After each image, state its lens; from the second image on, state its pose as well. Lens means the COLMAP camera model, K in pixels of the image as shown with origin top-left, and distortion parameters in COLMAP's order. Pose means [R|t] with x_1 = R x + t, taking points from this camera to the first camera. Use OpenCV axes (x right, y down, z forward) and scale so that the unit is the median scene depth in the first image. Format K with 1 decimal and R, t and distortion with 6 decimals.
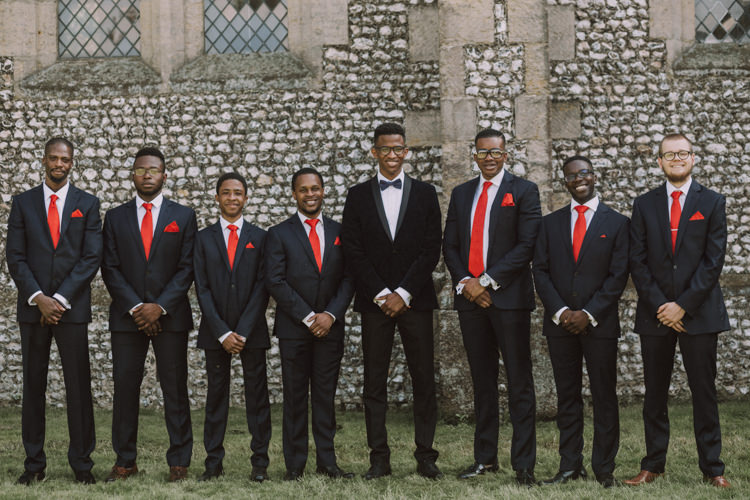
lens RADIAL K [[1944.7, 0, 380.2], [0, 1944.7, 257.7], [0, 0, 1]] dist [-0.132153, 0.000000]
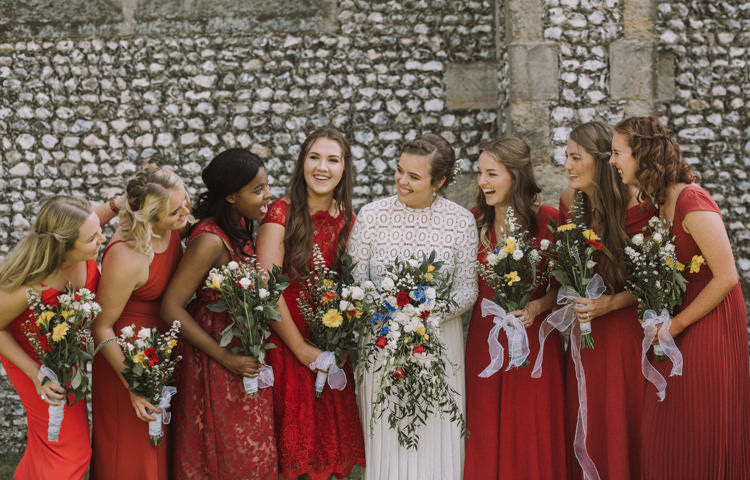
lens RADIAL K [[2061.9, 0, 400.9], [0, 2061.9, 229.9], [0, 0, 1]] dist [-0.135047, 0.000000]
pose [[0.997835, 0.007960, 0.065291, -0.056594], [-0.007355, 0.999928, -0.009504, -0.002262], [-0.065362, 0.009003, 0.997821, 0.197604]]
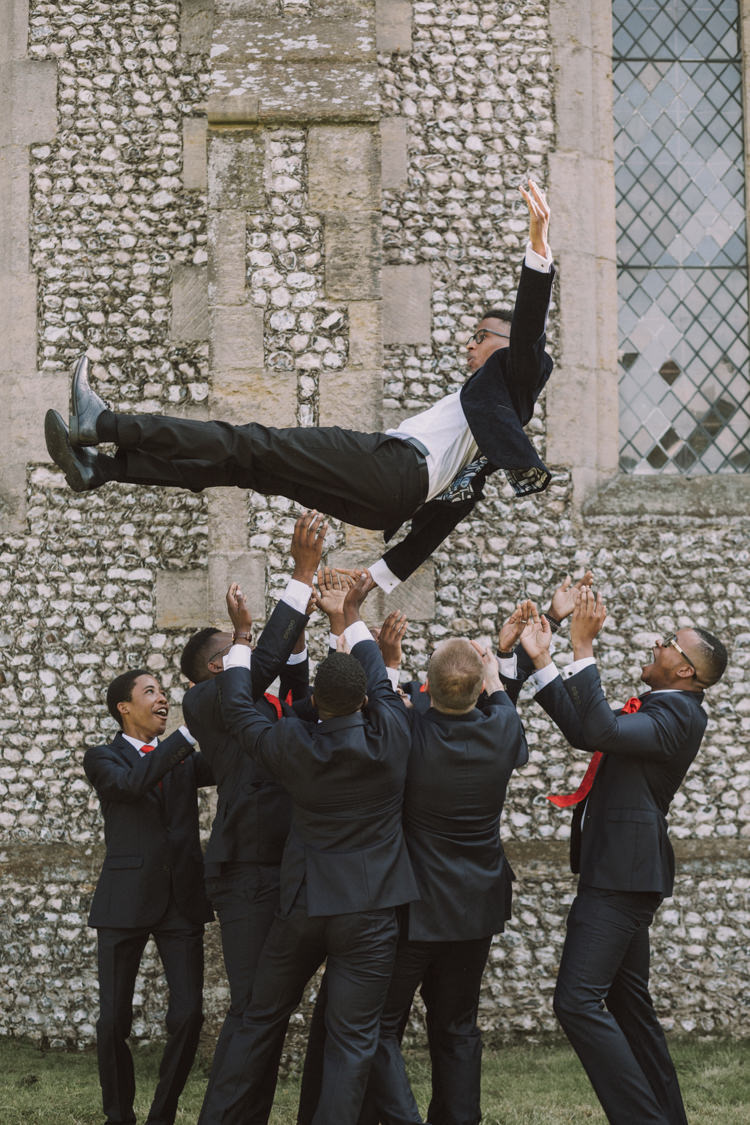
lens RADIAL K [[2917.1, 0, 382.9], [0, 2917.1, 567.6], [0, 0, 1]] dist [-0.132153, 0.000000]
pose [[0.997023, 0.023640, 0.073396, 0.016670], [-0.018048, 0.996949, -0.075936, -0.006347], [-0.074968, 0.074385, 0.994408, 0.058589]]
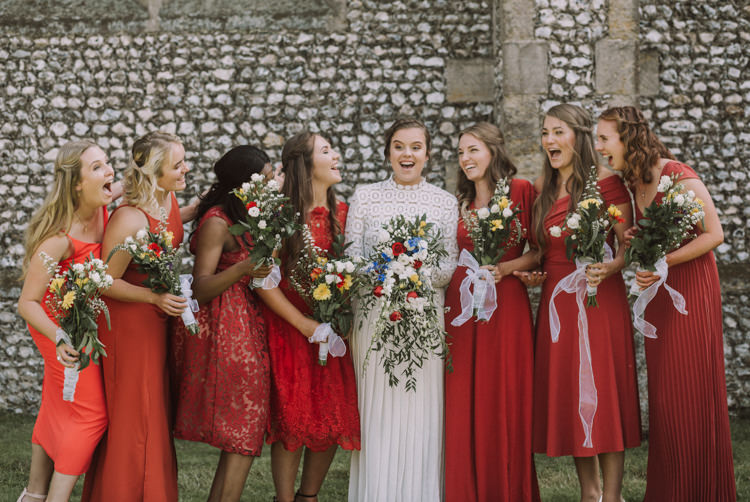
lens RADIAL K [[1944.7, 0, 376.1], [0, 1944.7, 249.5], [0, 0, 1]] dist [-0.132153, 0.000000]
pose [[0.999104, 0.015535, 0.039357, -0.047841], [-0.015896, 0.999834, 0.008882, -0.001619], [-0.039212, -0.009500, 0.999186, 0.179567]]
